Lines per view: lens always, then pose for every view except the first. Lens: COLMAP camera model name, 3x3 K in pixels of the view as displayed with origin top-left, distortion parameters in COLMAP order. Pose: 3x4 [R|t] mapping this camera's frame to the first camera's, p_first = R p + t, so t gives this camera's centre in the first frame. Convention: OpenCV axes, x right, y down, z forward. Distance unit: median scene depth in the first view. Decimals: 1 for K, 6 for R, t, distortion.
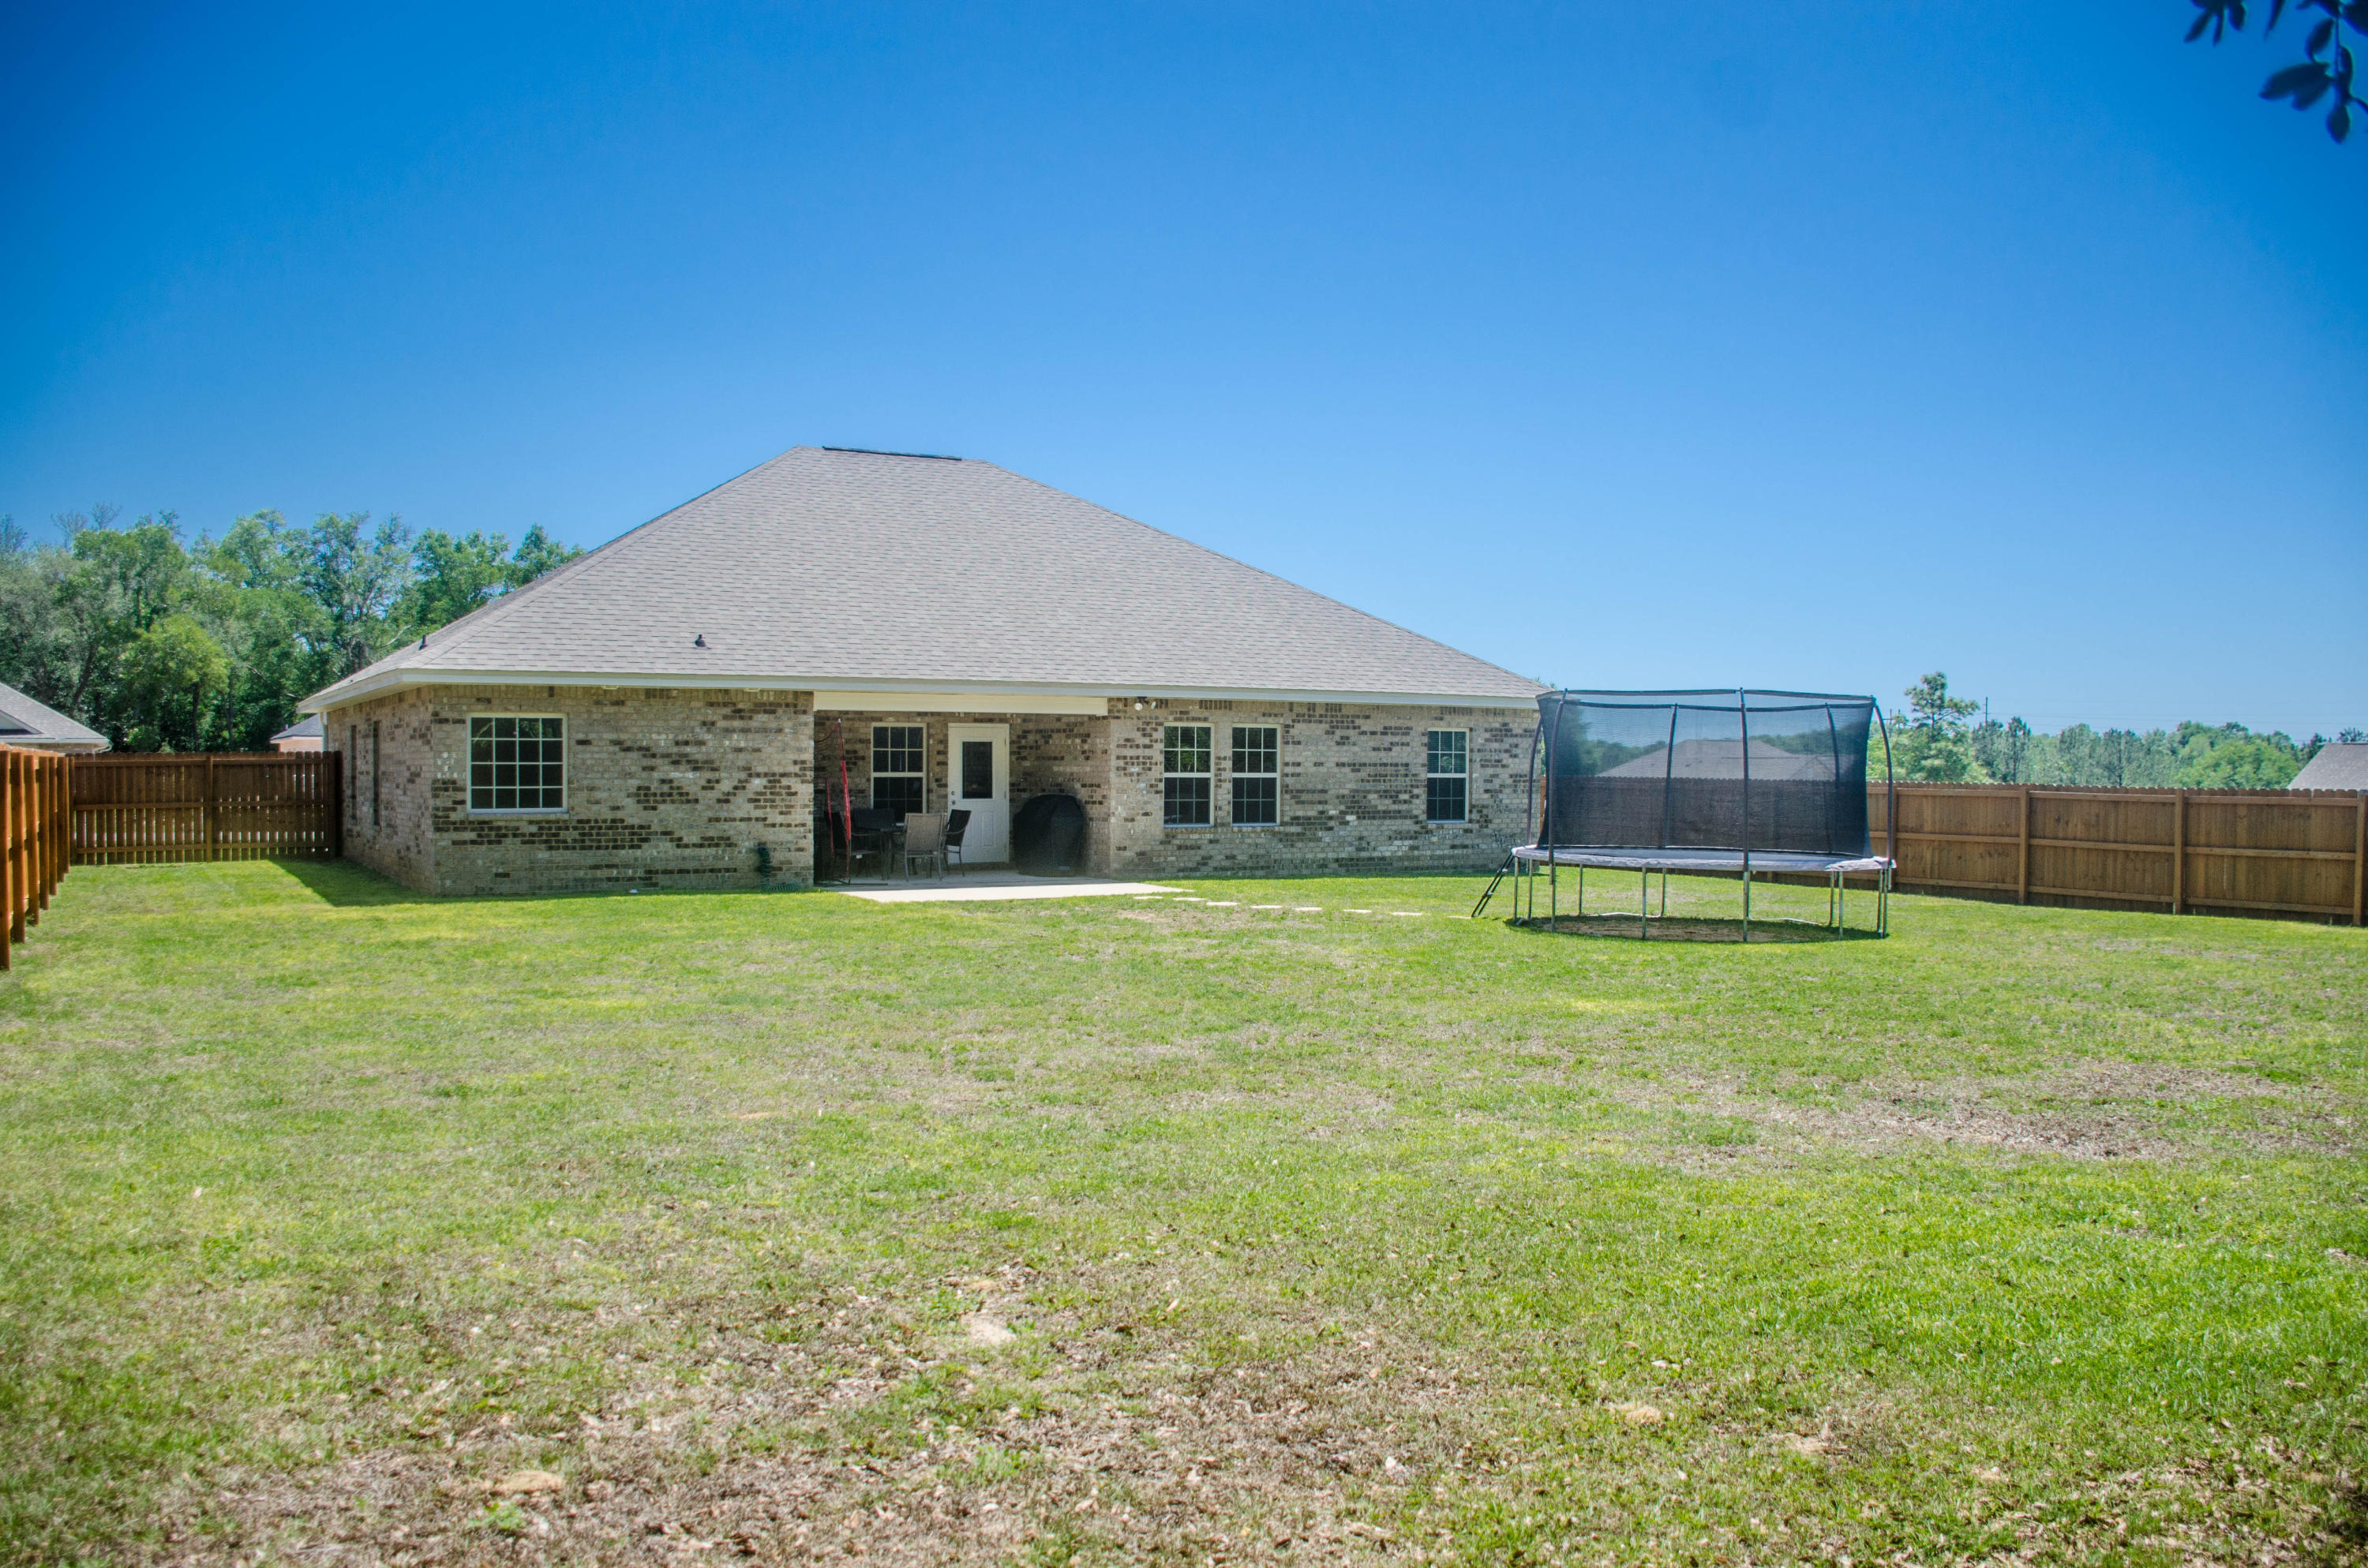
lens RADIAL K [[1905.8, 0, 1200.8], [0, 1905.8, 804.0], [0, 0, 1]] dist [-0.147333, 0.111743]
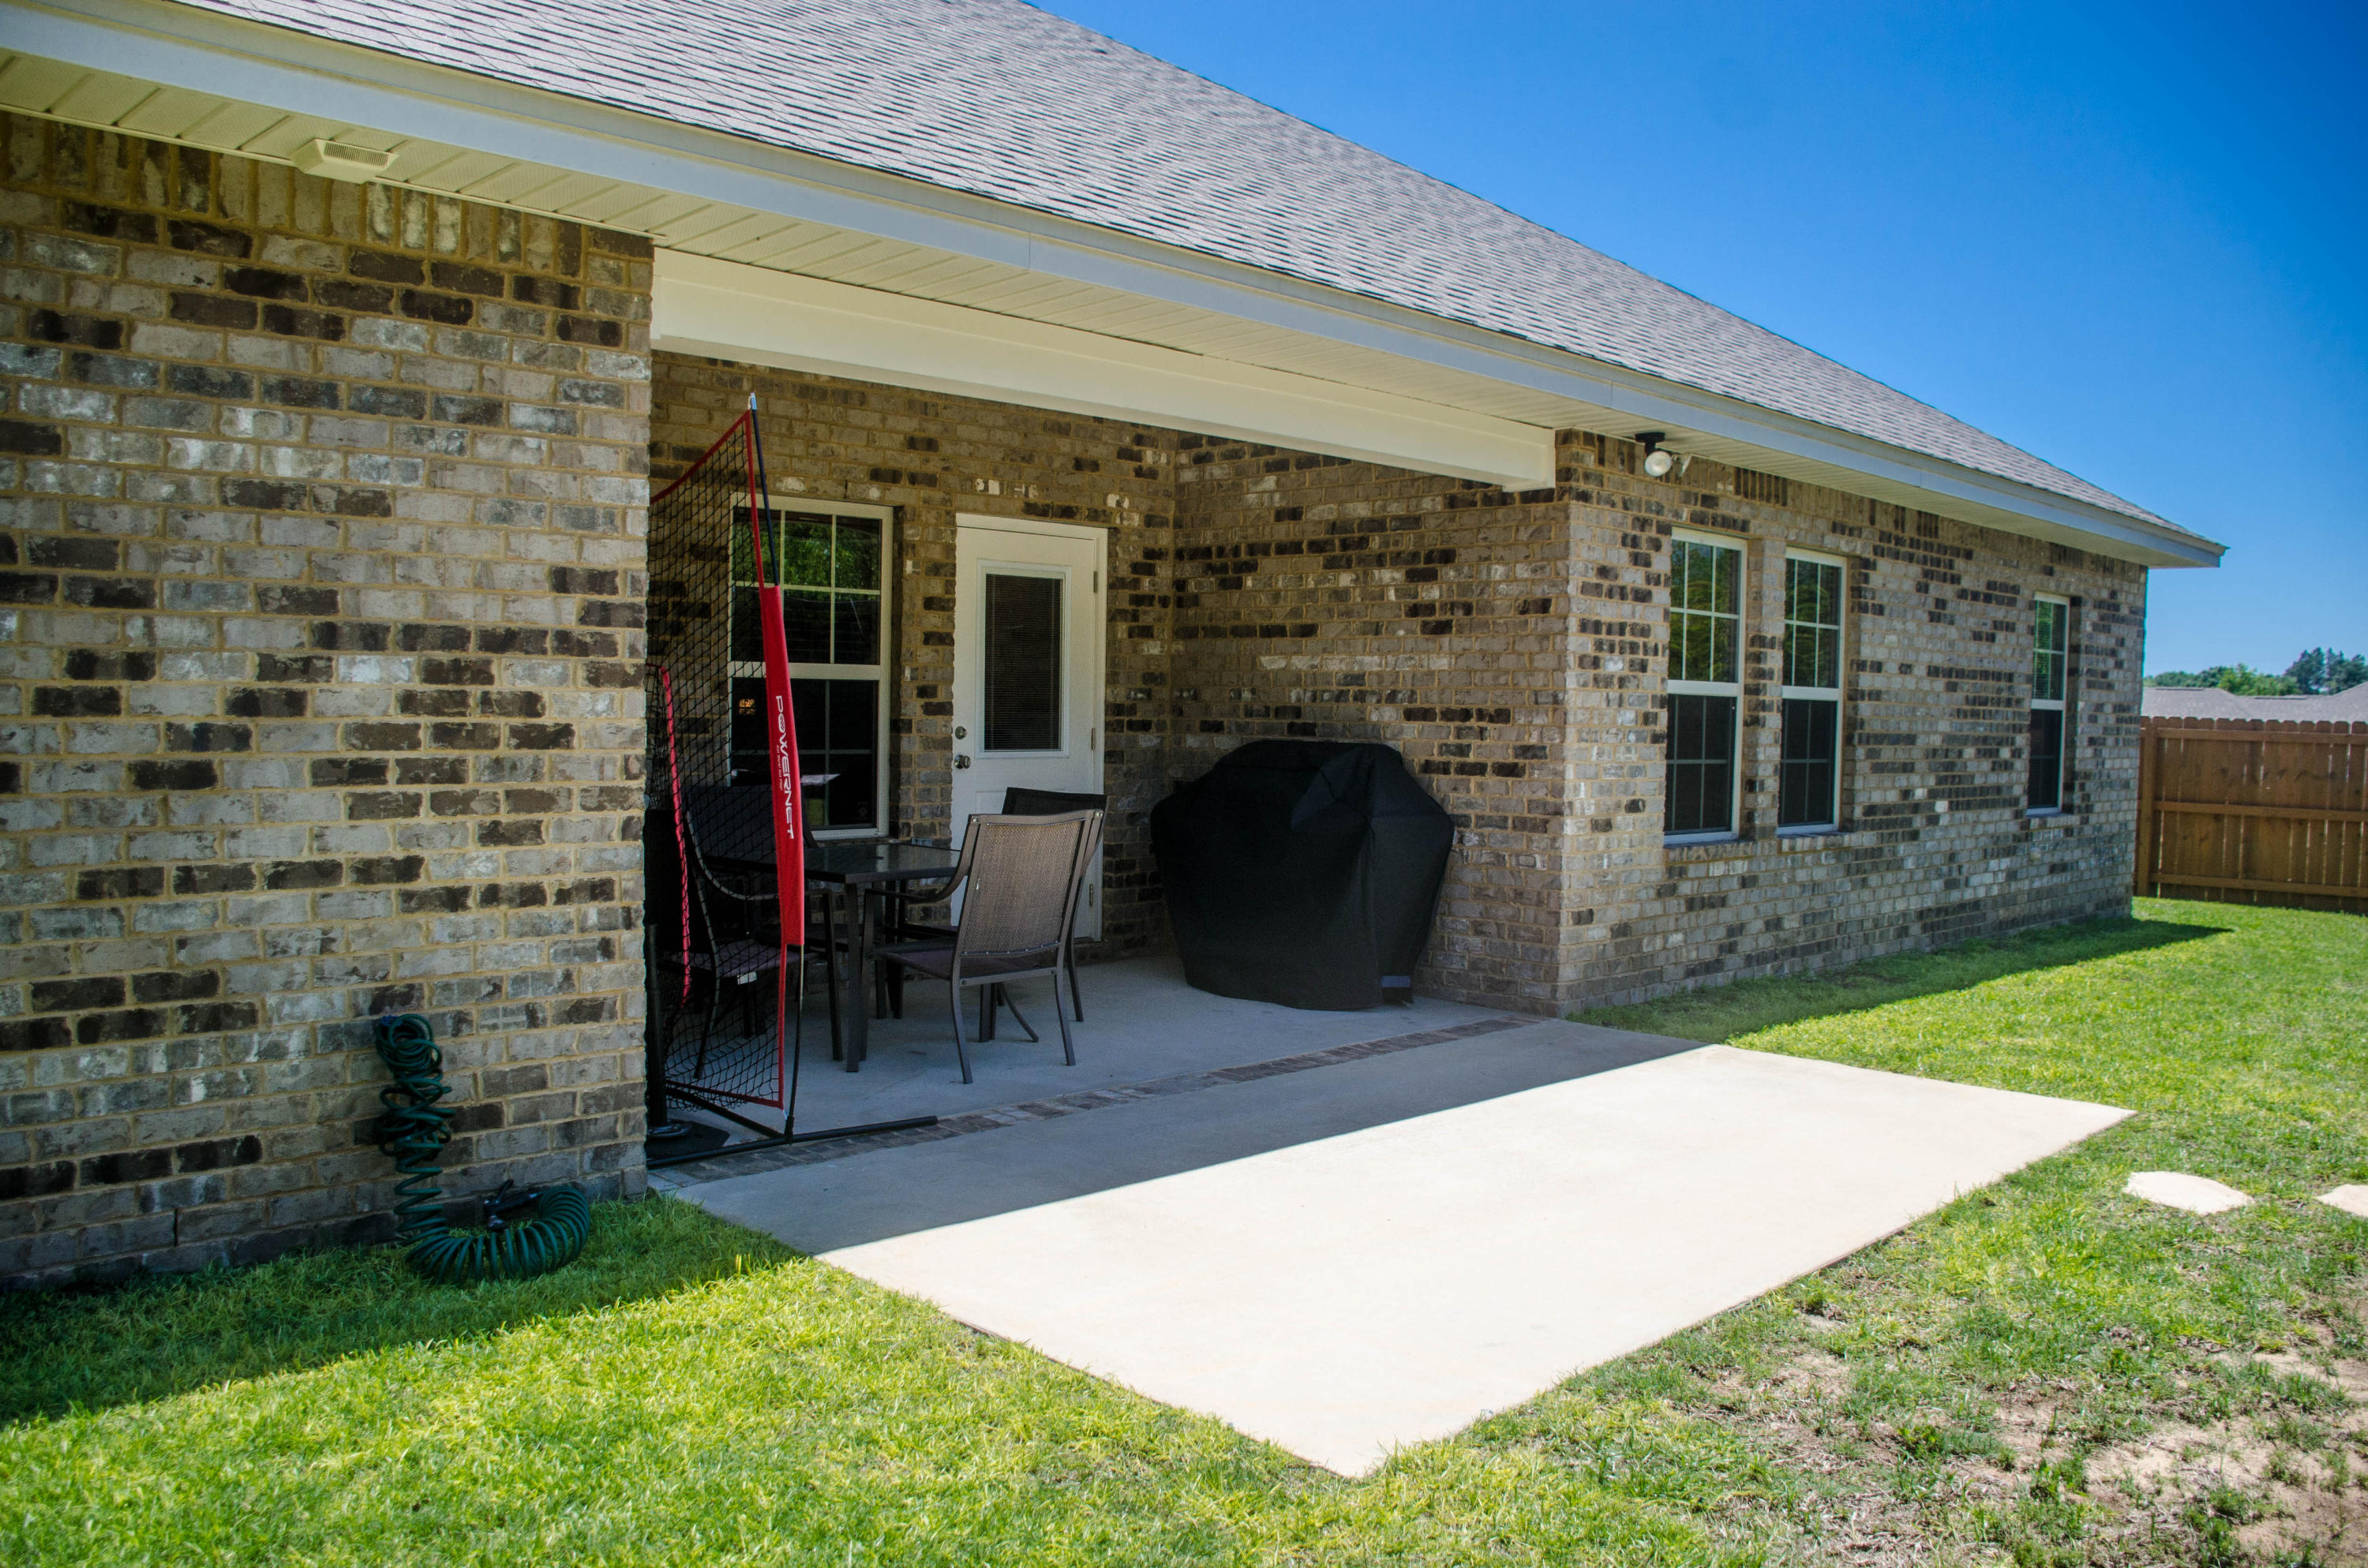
lens RADIAL K [[1905.8, 0, 1221.3], [0, 1905.8, 806.6], [0, 0, 1]] dist [-0.147333, 0.111743]
pose [[0.968005, 0.001353, 0.250927, -0.192002], [-0.010466, 0.999333, 0.034989, -0.005599], [-0.250712, -0.036496, 0.967374, 0.773286]]
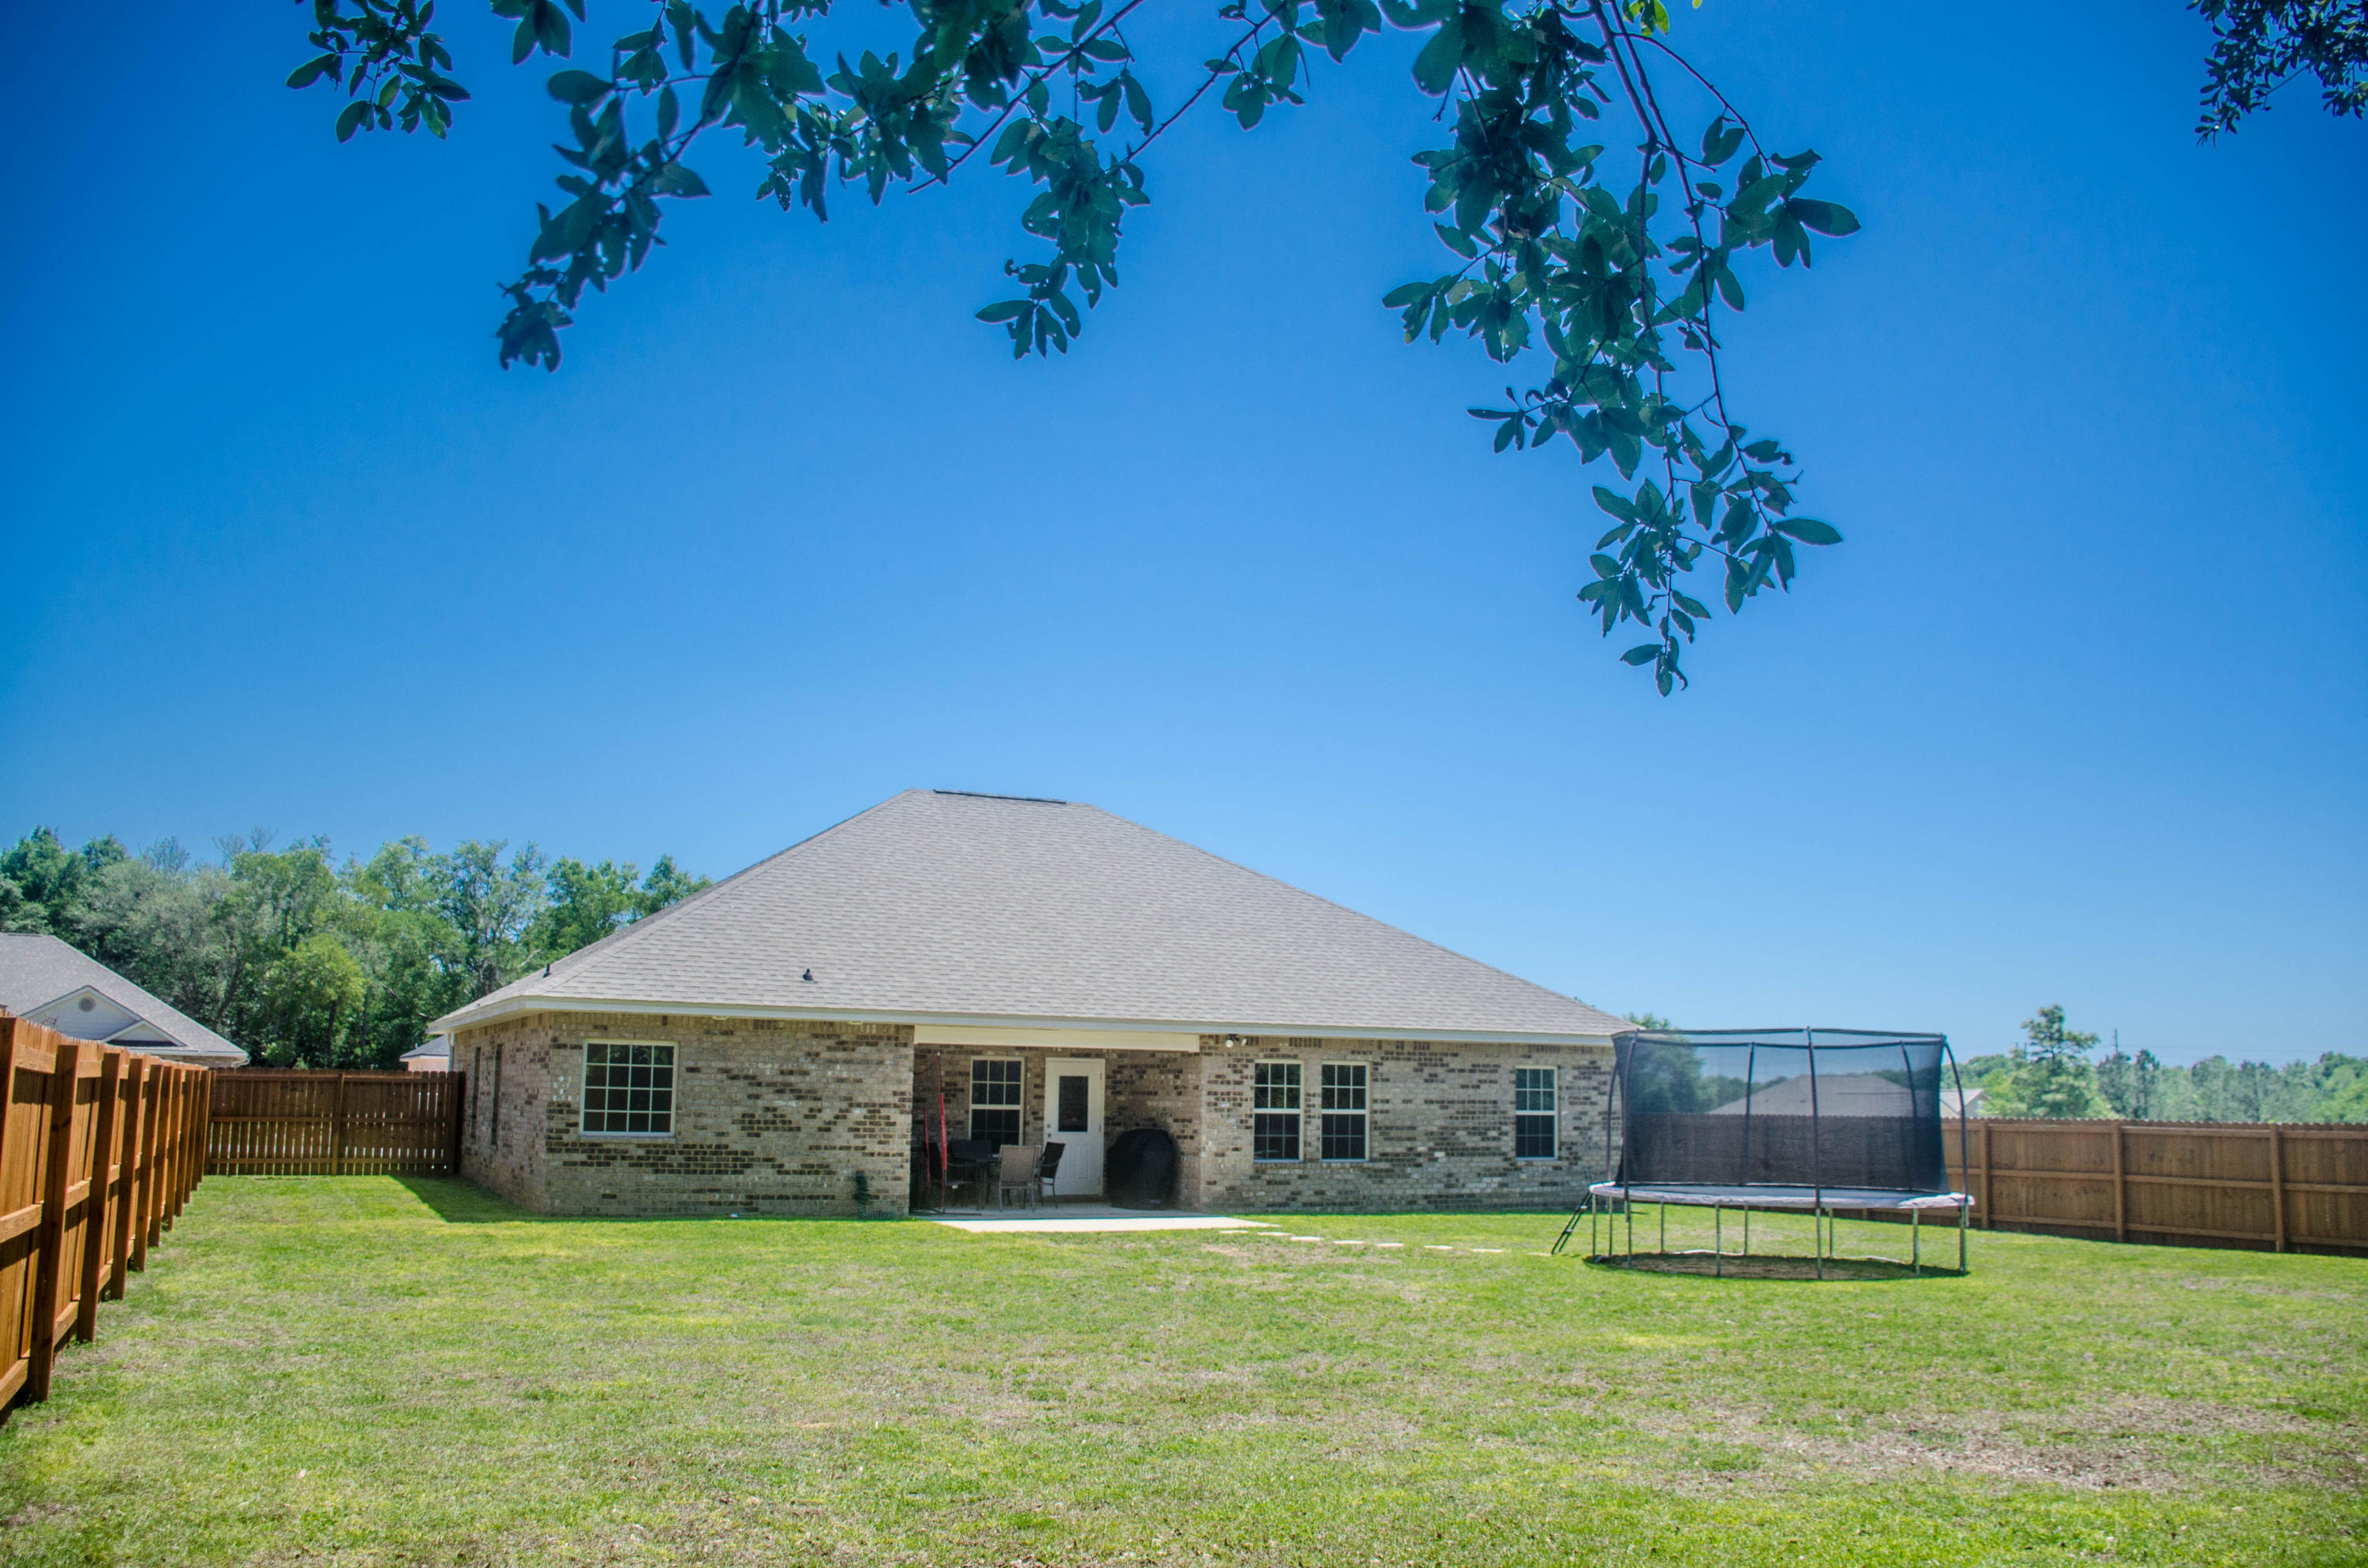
lens RADIAL K [[1905.8, 0, 1203.2], [0, 1905.8, 778.9], [0, 0, 1]] dist [-0.147333, 0.111743]
pose [[0.998039, 0.000010, -0.062595, 0.018872], [-0.011687, 0.982446, -0.186183, -0.000405], [0.061494, 0.186549, 0.980519, -0.036925]]
